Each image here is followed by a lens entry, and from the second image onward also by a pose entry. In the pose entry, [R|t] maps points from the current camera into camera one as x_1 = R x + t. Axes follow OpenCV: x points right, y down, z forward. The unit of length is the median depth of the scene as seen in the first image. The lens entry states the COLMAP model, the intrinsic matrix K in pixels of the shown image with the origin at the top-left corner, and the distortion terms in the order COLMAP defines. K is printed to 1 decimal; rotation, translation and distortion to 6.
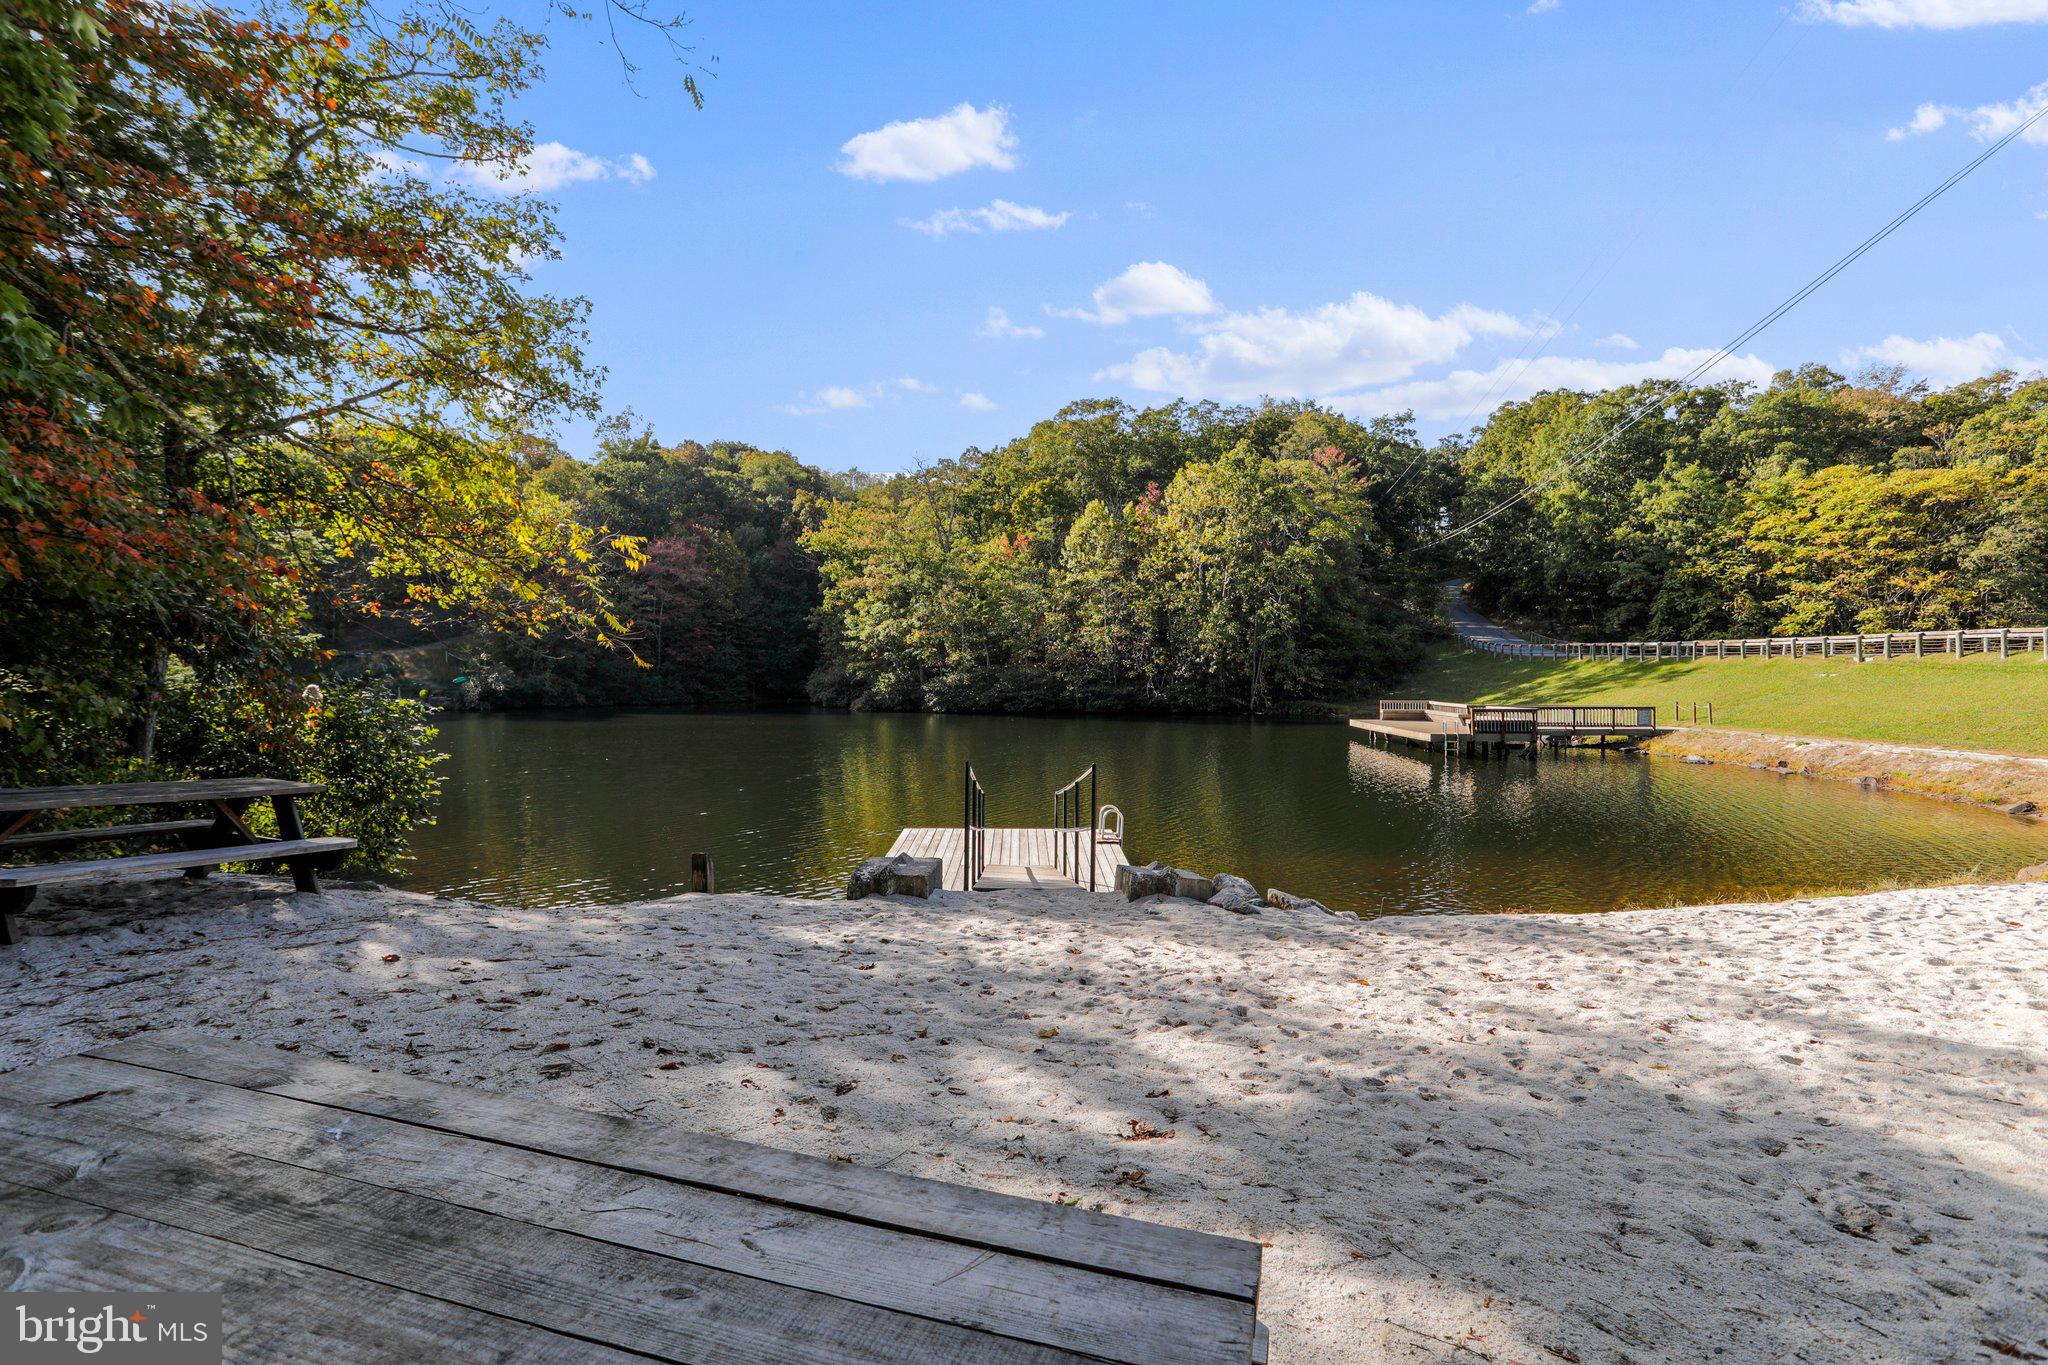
lens RADIAL K [[1000.2, 0, 1024.0], [0, 1000.2, 682.5], [0, 0, 1]] dist [-0.076328, 0.051081]
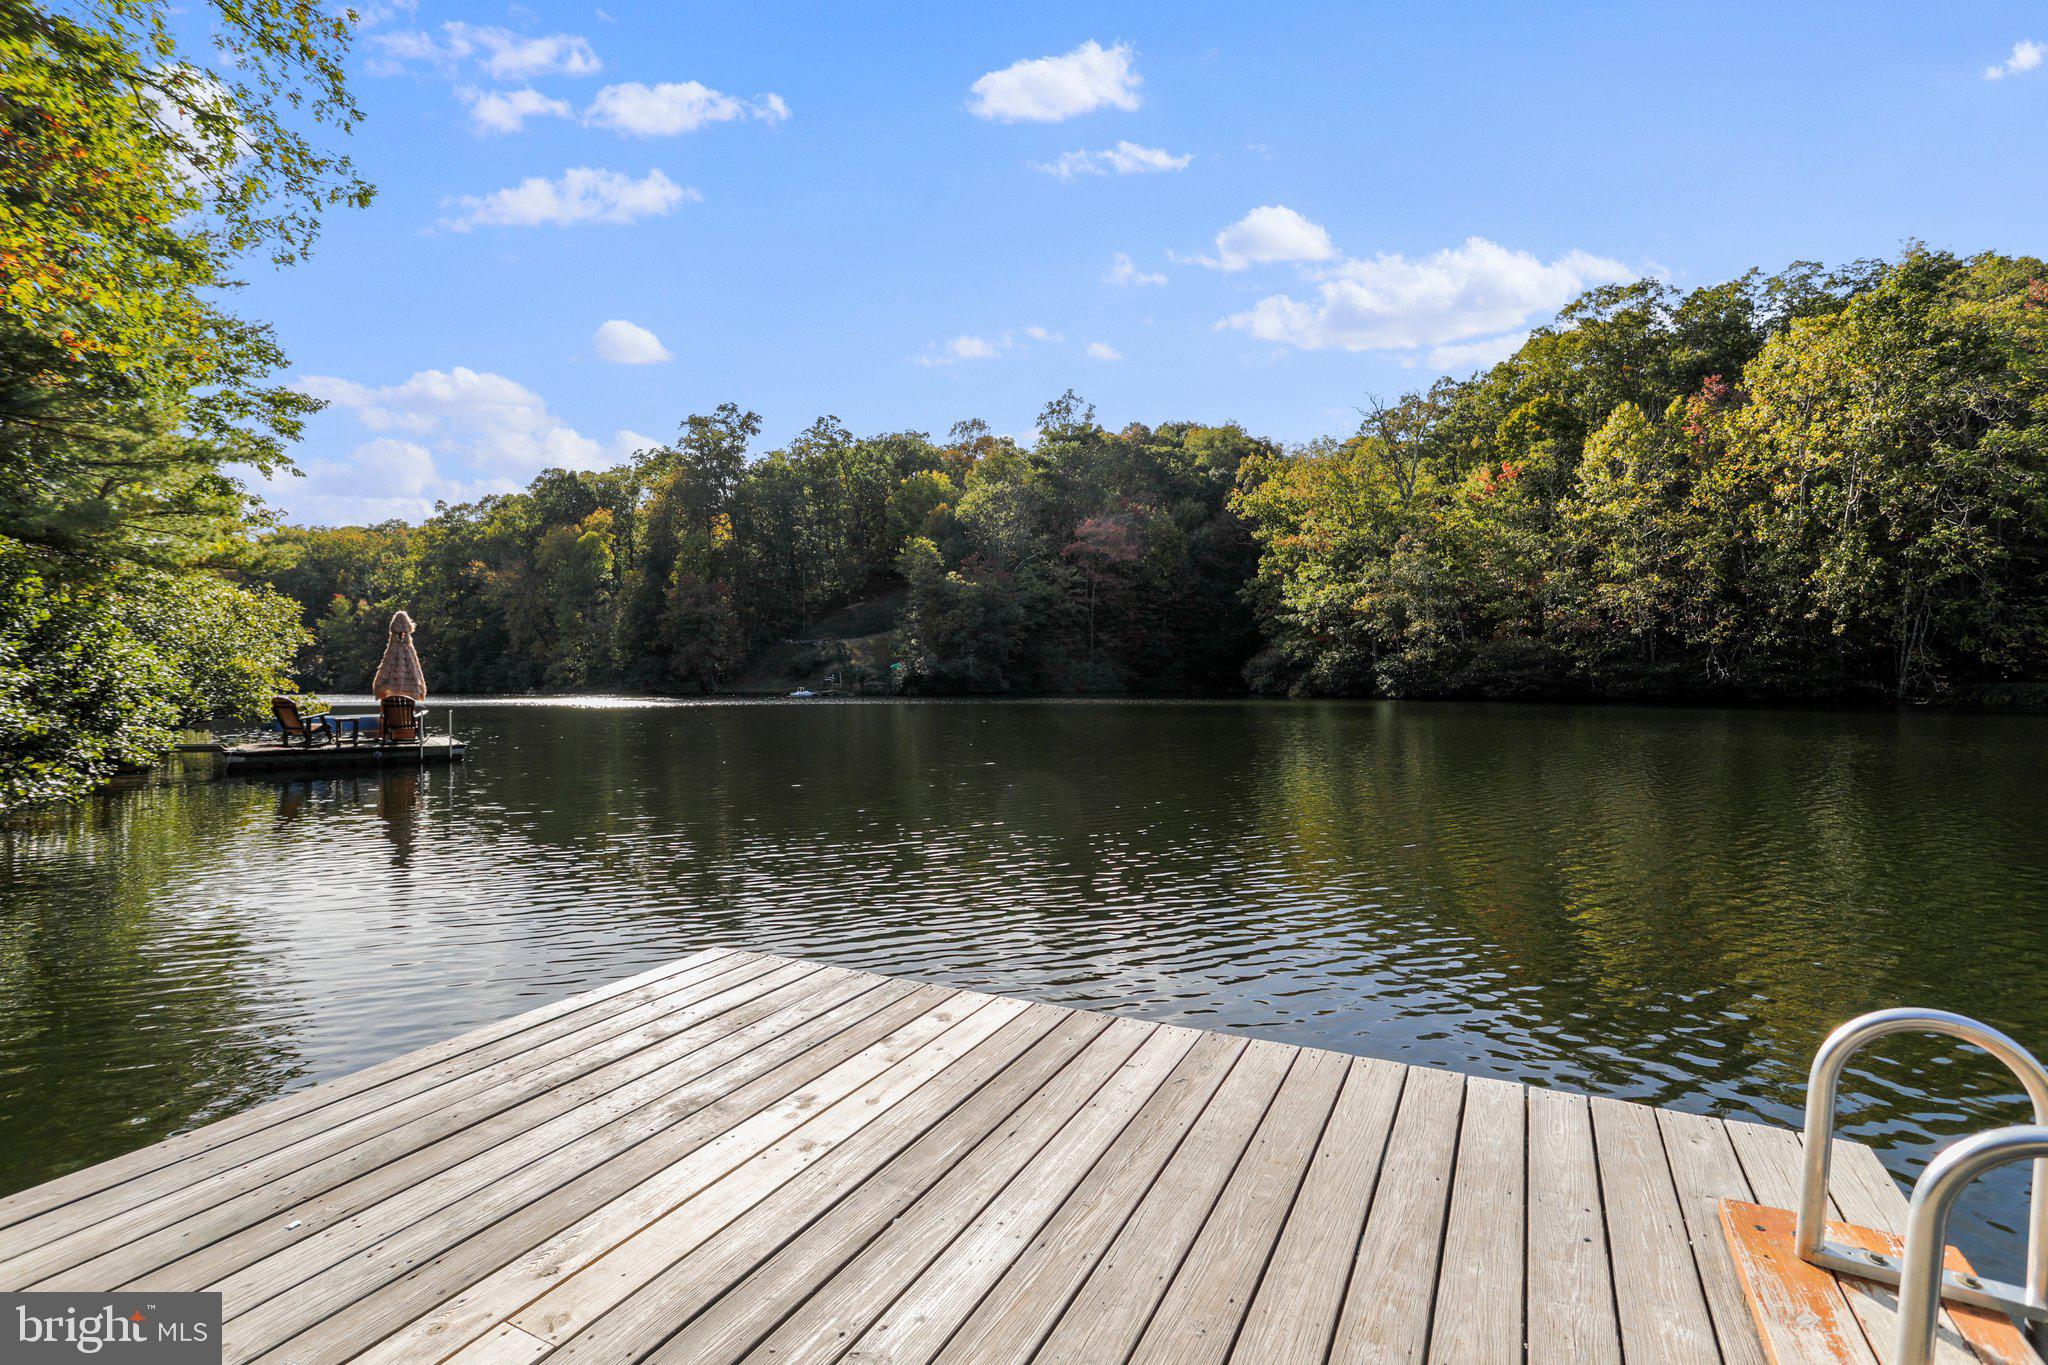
lens RADIAL K [[1000.2, 0, 1024.0], [0, 1000.2, 682.5], [0, 0, 1]] dist [-0.076328, 0.051081]
pose [[0.892063, 0.000444, -0.451911, 0.005930], [-0.001095, 0.999999, -0.001178, 0.017101], [0.451910, 0.001546, 0.892062, 0.161148]]
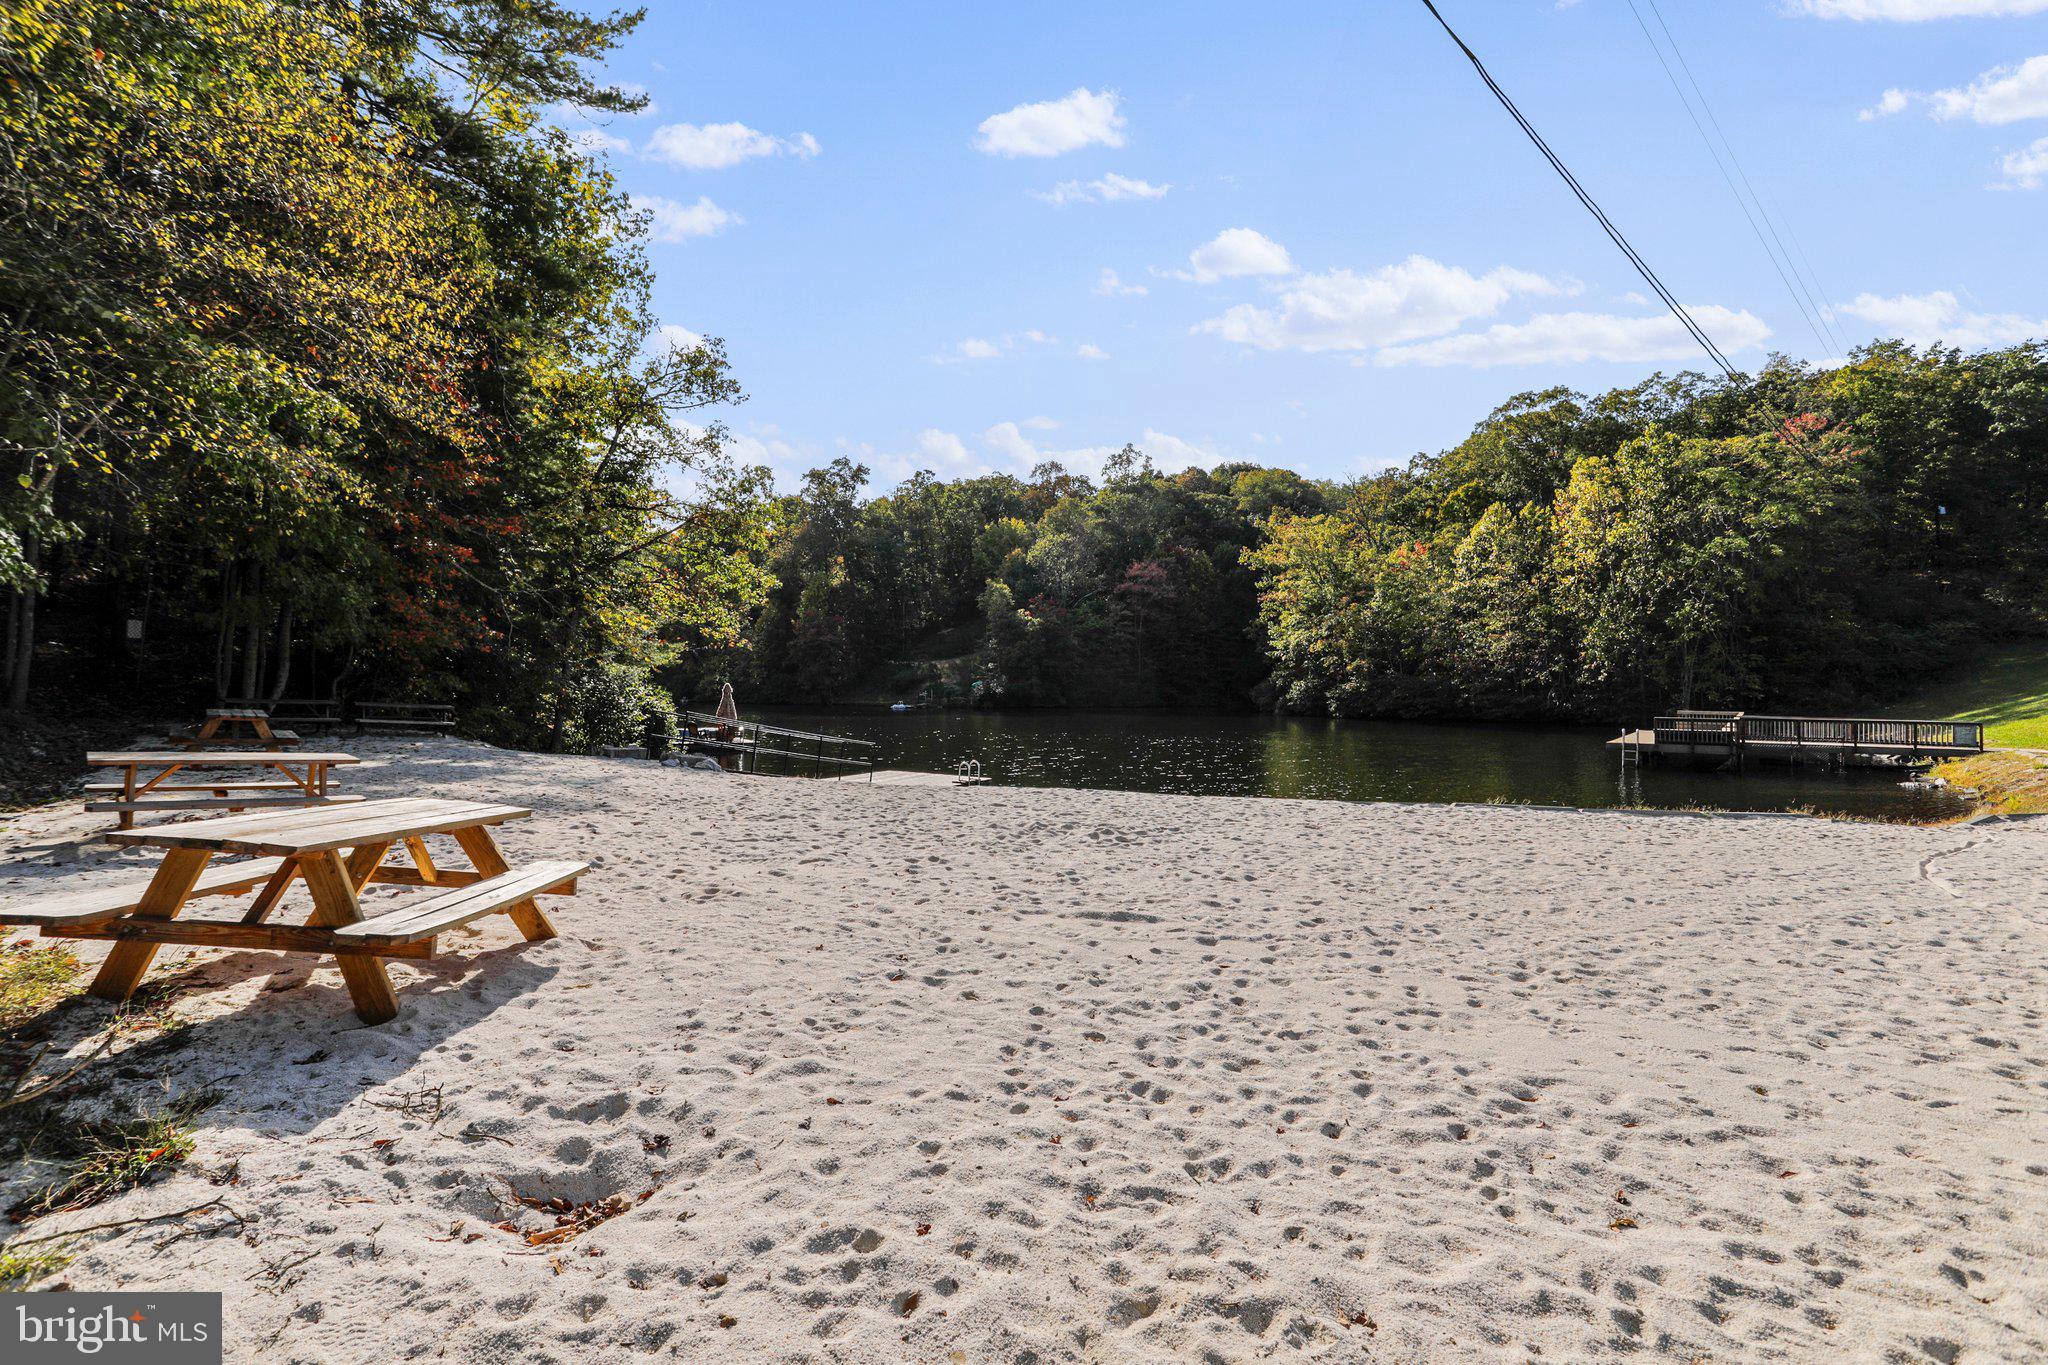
lens RADIAL K [[1000.2, 0, 1024.0], [0, 1000.2, 682.5], [0, 0, 1]] dist [-0.076328, 0.051081]
pose [[0.844024, 0.004587, -0.536286, 0.176795], [-0.008733, 0.999948, -0.005191, 0.001007], [0.536234, 0.009064, 0.844021, -0.047508]]
